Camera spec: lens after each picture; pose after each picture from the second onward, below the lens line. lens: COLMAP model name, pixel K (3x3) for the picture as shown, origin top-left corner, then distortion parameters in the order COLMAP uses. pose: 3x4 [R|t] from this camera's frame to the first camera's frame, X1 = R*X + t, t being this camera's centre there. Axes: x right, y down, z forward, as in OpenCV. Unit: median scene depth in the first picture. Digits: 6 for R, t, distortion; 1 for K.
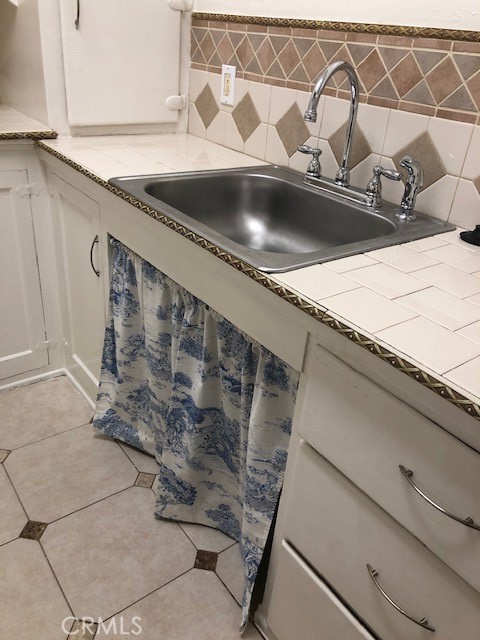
lens RADIAL K [[520.5, 0, 238.4], [0, 520.5, 314.2], [0, 0, 1]] dist [0.028492, -0.032442]
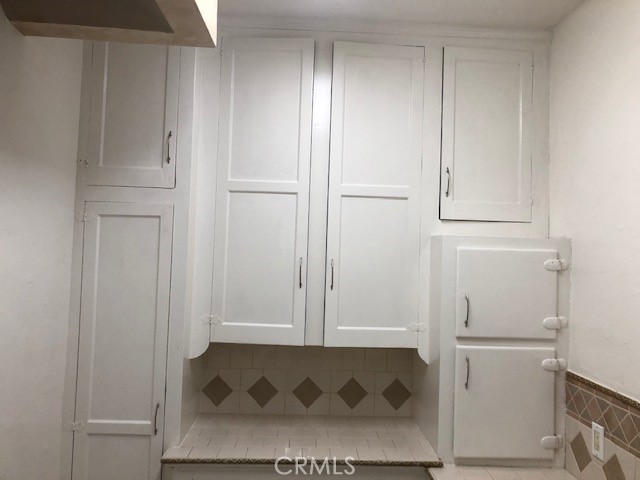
lens RADIAL K [[520.5, 0, 321.5], [0, 520.5, 233.3], [0, 0, 1]] dist [0.028492, -0.032442]
pose [[0.815417, -0.078163, -0.573573, 0.179725], [-0.243305, 0.852795, -0.462108, -0.167080], [0.525260, 0.516364, 0.676366, -0.288670]]
